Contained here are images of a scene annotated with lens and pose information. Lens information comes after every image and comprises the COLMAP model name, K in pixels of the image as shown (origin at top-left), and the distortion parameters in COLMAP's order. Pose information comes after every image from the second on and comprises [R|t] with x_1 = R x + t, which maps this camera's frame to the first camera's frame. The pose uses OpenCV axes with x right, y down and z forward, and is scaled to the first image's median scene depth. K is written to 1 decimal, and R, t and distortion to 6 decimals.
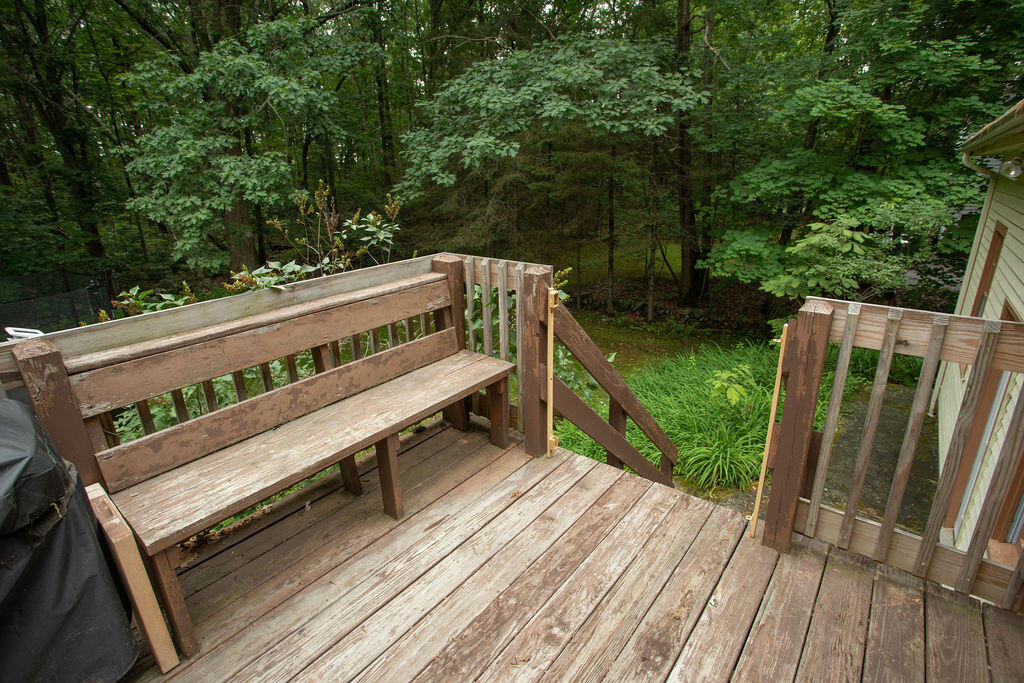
lens RADIAL K [[492.3, 0, 510.0], [0, 492.3, 337.4], [0, 0, 1]] dist [-0.085785, 0.037550]
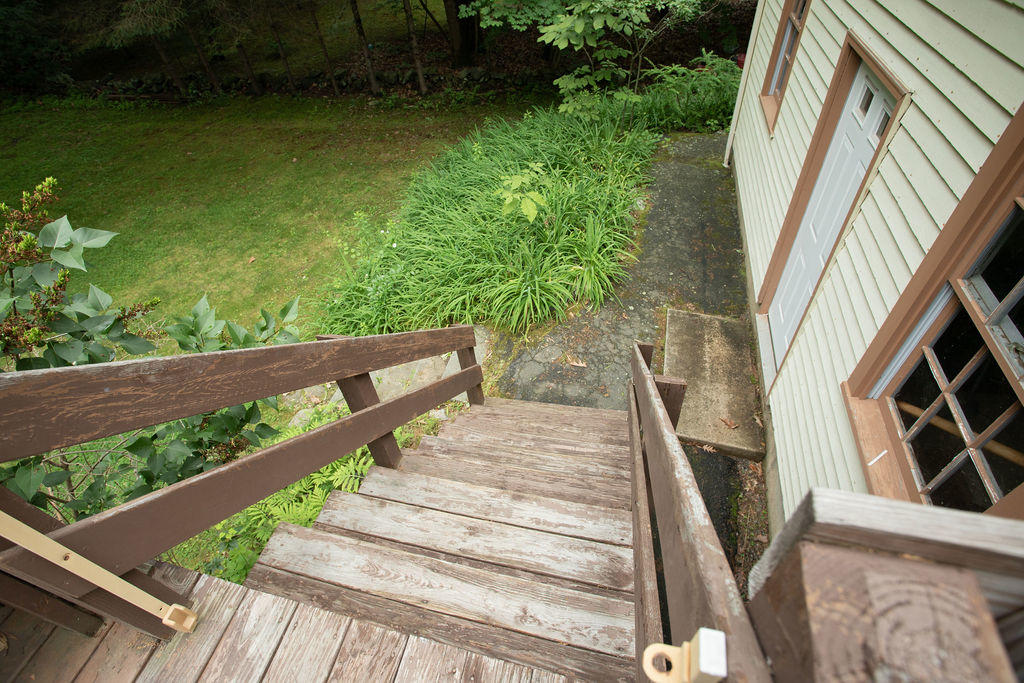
lens RADIAL K [[492.3, 0, 510.0], [0, 492.3, 337.4], [0, 0, 1]] dist [-0.085785, 0.037550]
pose [[0.900911, -0.335561, 0.275242, 0.053873], [0.183368, 0.869107, 0.459379, -0.024887], [-0.393365, -0.363389, 0.844519, 0.099846]]
